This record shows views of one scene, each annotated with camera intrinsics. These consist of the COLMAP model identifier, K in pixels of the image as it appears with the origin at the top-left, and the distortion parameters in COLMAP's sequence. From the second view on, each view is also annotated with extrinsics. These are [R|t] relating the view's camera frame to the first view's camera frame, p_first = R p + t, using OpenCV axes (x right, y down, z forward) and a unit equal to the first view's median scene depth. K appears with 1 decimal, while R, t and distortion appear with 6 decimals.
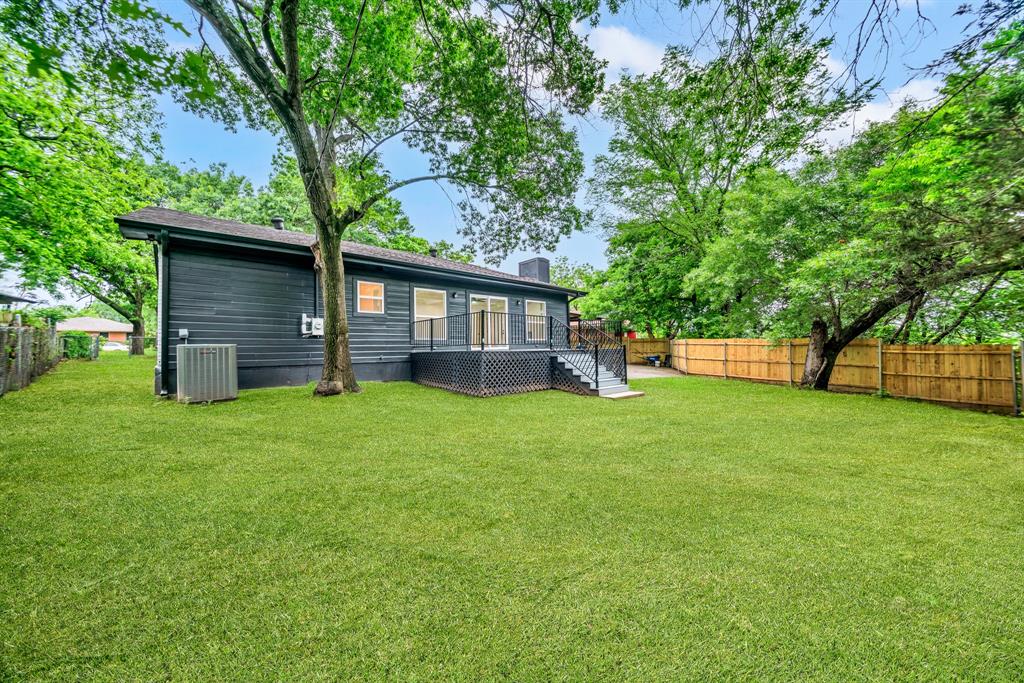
lens RADIAL K [[361.5, 0, 513.7], [0, 361.5, 341.9], [0, 0, 1]] dist [0.001656, 0.001770]
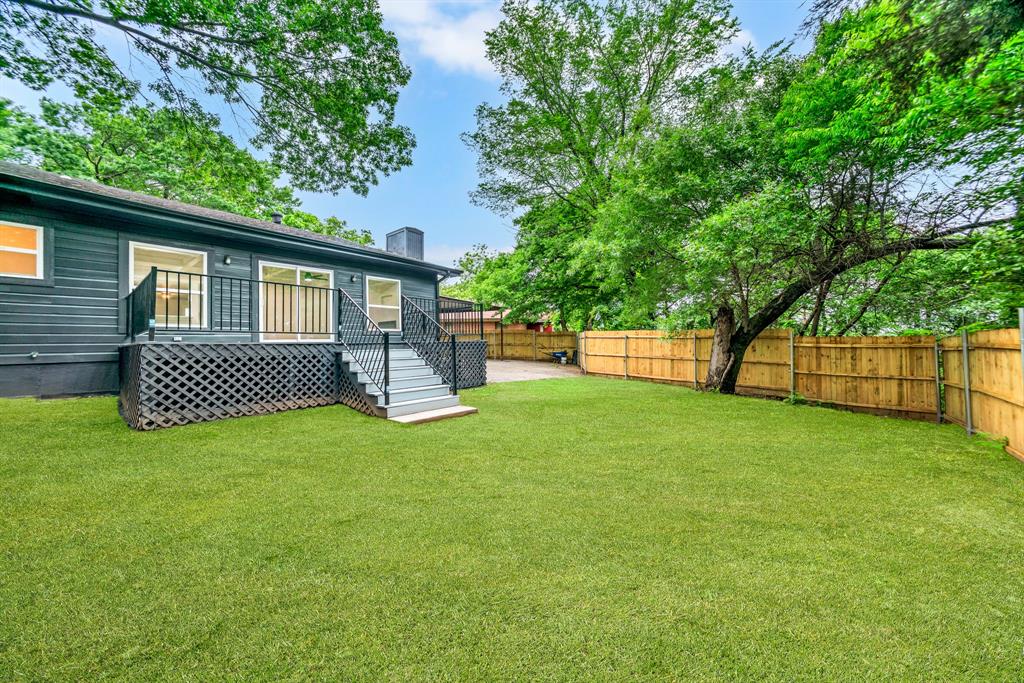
lens RADIAL K [[361.5, 0, 508.8], [0, 361.5, 338.4], [0, 0, 1]] dist [0.001656, 0.001770]
pose [[0.988907, 0.003487, 0.148493, 0.255362], [-0.003590, 0.999993, 0.000427, 0.012346], [-0.148491, -0.000955, 0.988913, 0.284895]]
